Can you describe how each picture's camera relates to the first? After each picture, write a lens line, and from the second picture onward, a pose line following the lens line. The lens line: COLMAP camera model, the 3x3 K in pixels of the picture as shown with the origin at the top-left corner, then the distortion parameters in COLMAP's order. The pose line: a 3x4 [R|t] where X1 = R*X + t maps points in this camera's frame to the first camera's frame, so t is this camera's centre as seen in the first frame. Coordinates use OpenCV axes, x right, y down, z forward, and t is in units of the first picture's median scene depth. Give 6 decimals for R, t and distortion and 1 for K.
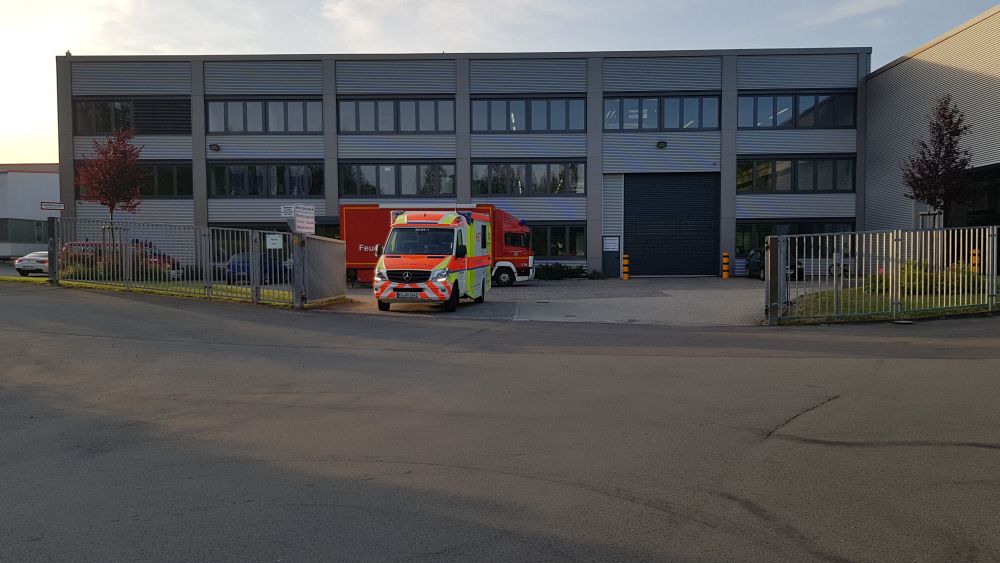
lens RADIAL K [[765.9, 0, 513.0], [0, 765.9, 307.1], [0, 0, 1]] dist [0.034028, -0.098296]
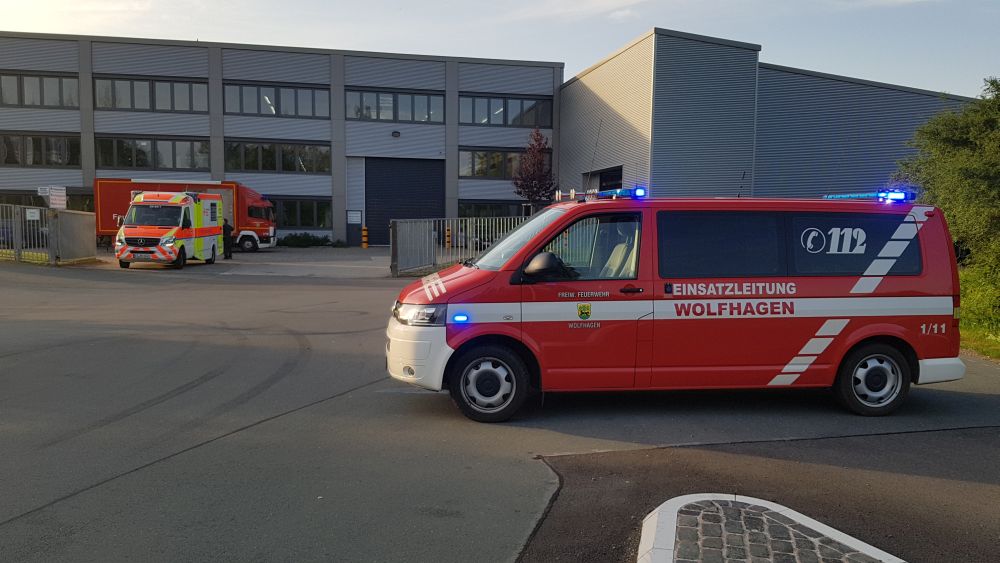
lens RADIAL K [[765.9, 0, 504.6], [0, 765.9, 310.9], [0, 0, 1]] dist [0.034028, -0.098296]
pose [[0.968160, -0.008207, 0.250199, 0.059917], [-0.002860, 0.999035, 0.043835, 0.008340], [-0.250317, -0.043155, 0.967202, -0.199821]]
